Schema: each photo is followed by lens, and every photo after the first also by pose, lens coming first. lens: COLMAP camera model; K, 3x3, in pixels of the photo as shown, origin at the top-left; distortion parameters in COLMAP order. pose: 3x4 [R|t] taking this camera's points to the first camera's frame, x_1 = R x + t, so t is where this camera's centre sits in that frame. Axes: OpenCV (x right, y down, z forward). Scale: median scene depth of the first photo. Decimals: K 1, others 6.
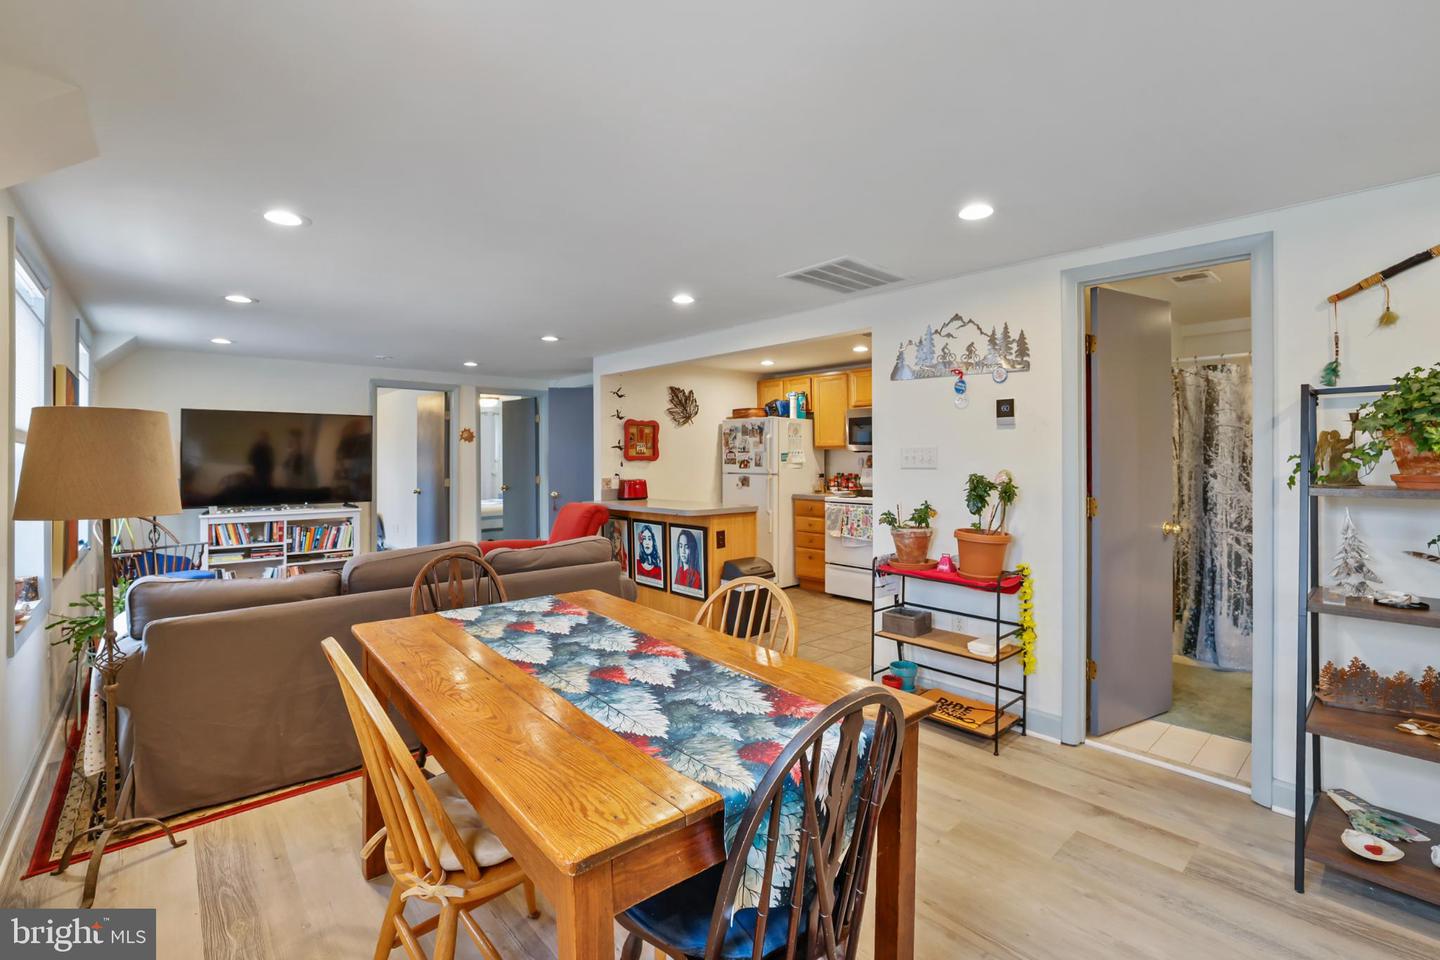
lens RADIAL K [[638.6, 0, 724.9], [0, 638.6, 458.3], [0, 0, 1]] dist [-0.029571, 0.000201]
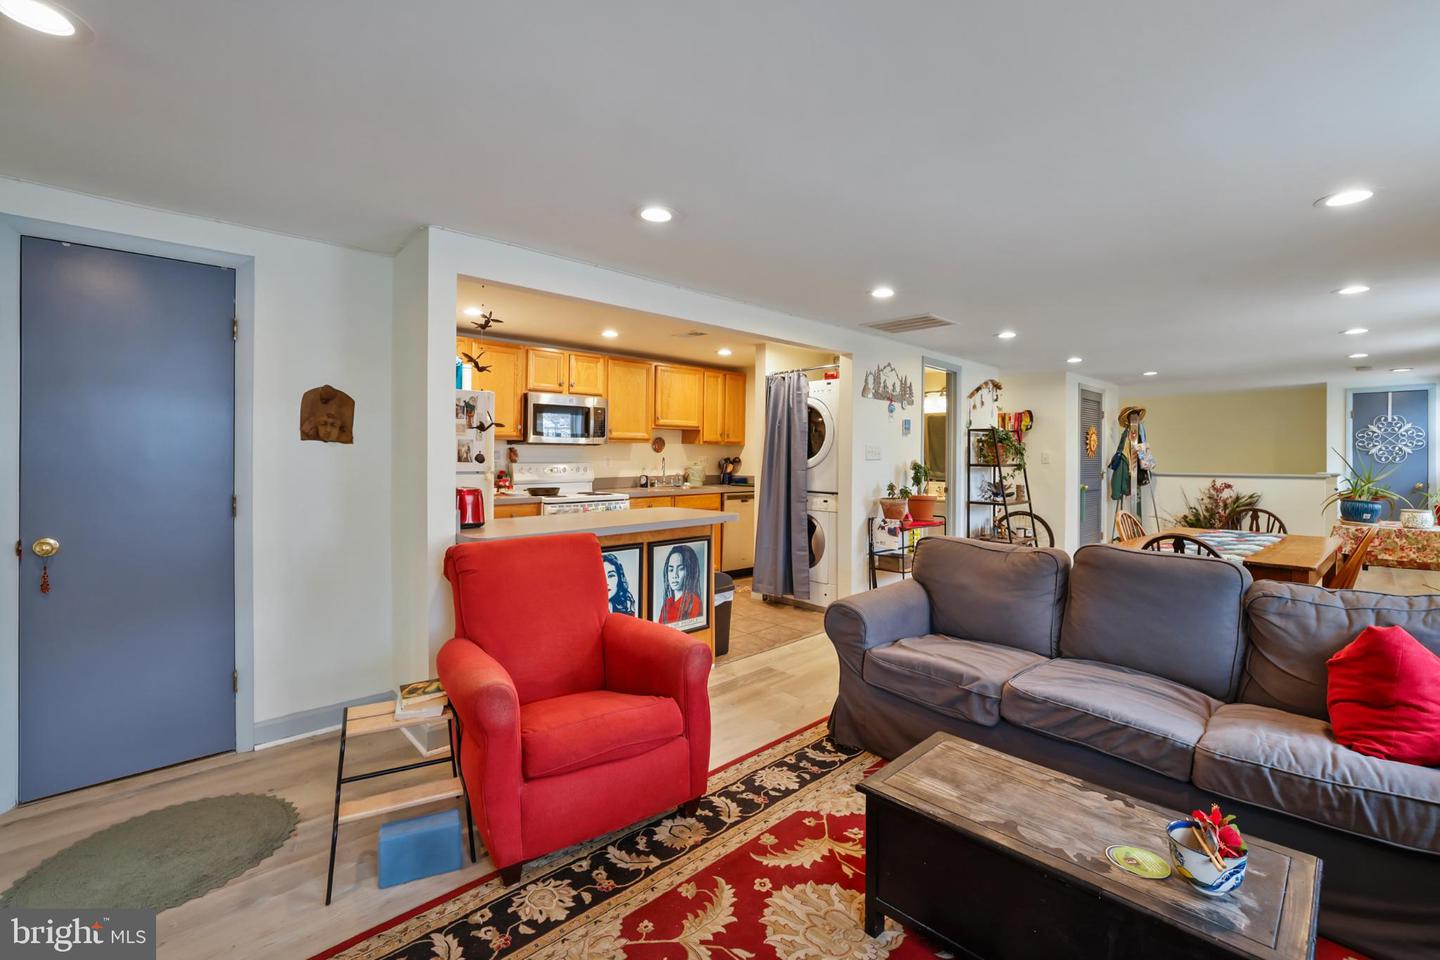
lens RADIAL K [[638.6, 0, 724.9], [0, 638.6, 458.3], [0, 0, 1]] dist [-0.029571, 0.000201]
pose [[-0.019162, -0.002640, 0.999813, -0.662511], [-0.006475, 0.999976, 0.002517, 0.005958], [-0.999795, -0.006425, -0.019178, 0.785233]]
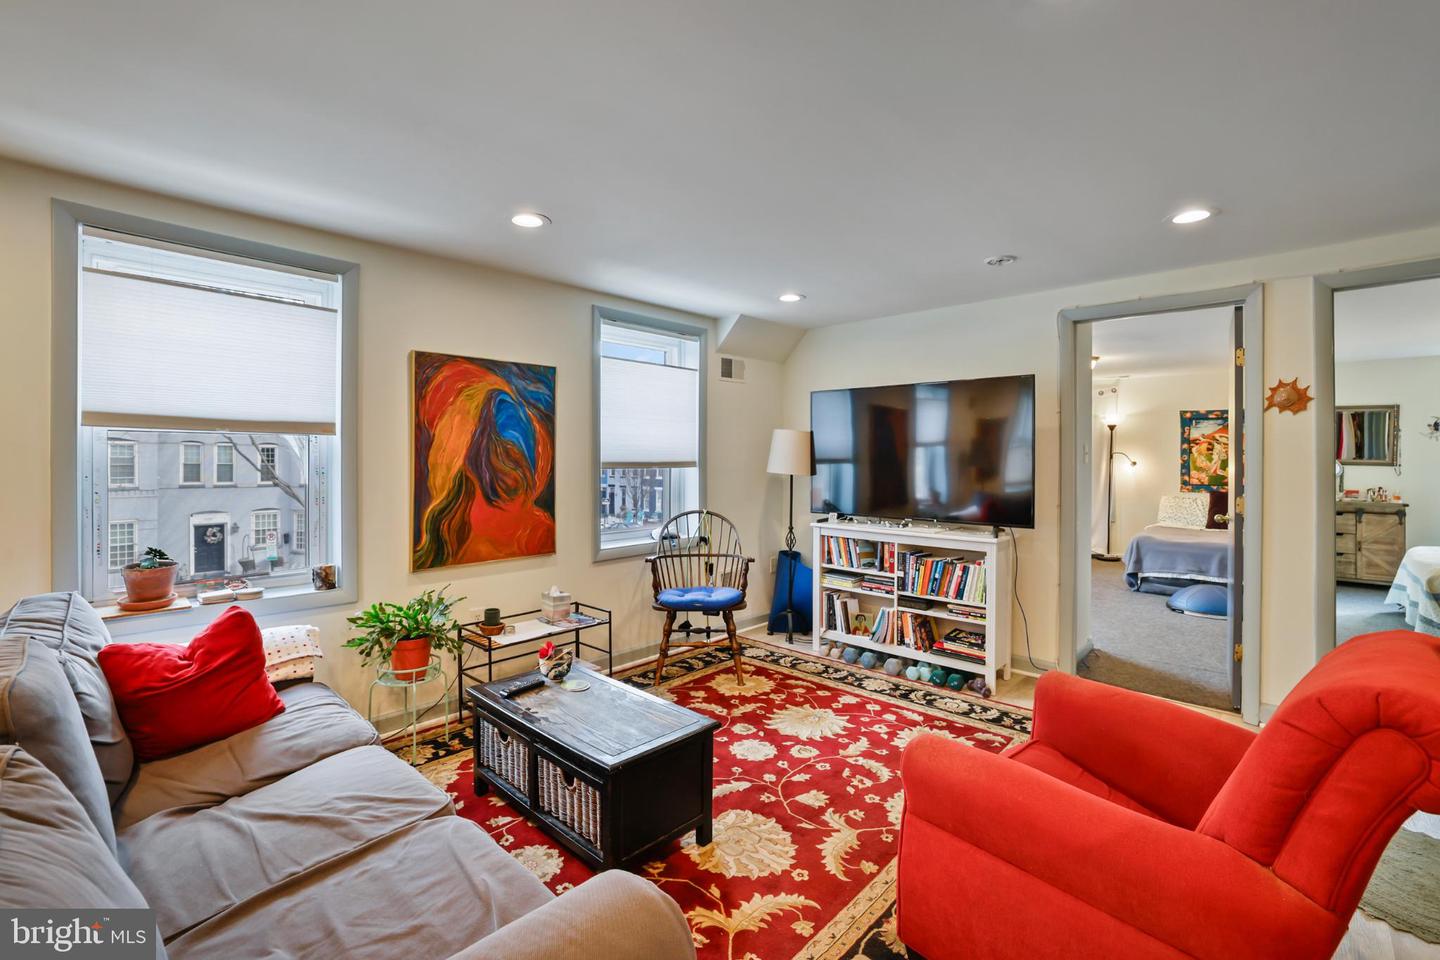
lens RADIAL K [[638.6, 0, 724.9], [0, 638.6, 458.3], [0, 0, 1]] dist [-0.029571, 0.000201]
pose [[0.077771, 0.006159, -0.996952, -0.025731], [-0.003050, 0.999978, 0.005940, 0.003647], [0.996967, 0.002579, 0.077788, 0.693910]]
